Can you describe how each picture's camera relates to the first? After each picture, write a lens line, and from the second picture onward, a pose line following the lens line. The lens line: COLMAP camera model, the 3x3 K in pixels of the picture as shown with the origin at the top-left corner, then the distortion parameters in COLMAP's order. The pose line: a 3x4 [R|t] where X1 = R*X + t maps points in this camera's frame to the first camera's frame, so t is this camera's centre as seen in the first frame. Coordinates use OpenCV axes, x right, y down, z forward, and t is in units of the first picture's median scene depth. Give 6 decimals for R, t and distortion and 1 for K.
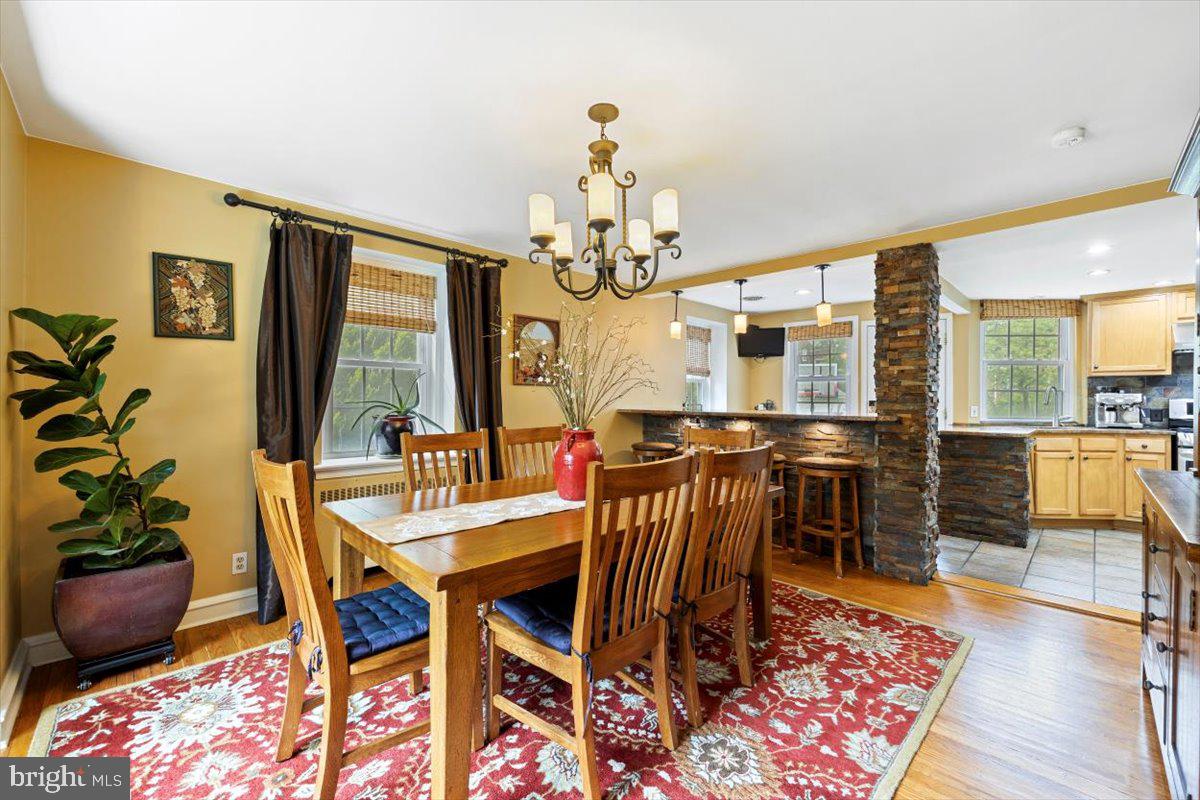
lens RADIAL K [[482.9, 0, 603.0], [0, 482.9, 404.9], [0, 0, 1]] dist [-0.002930, -0.000083]
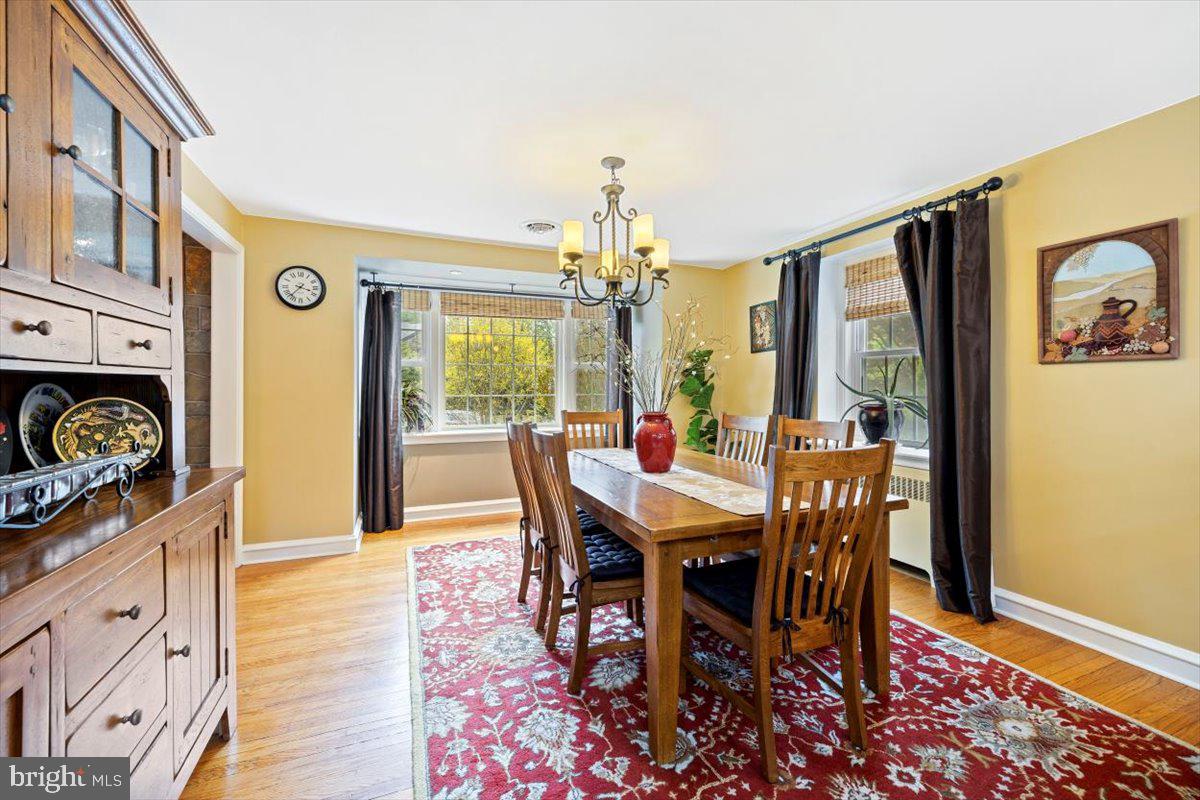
lens RADIAL K [[482.9, 0, 598.0], [0, 482.9, 389.3], [0, 0, 1]] dist [-0.002930, -0.000083]
pose [[-0.374690, 0.001302, -0.927149, 1.122231], [-0.012620, 0.999899, 0.006505, -0.013374], [0.927064, 0.014138, -0.374635, 1.351656]]
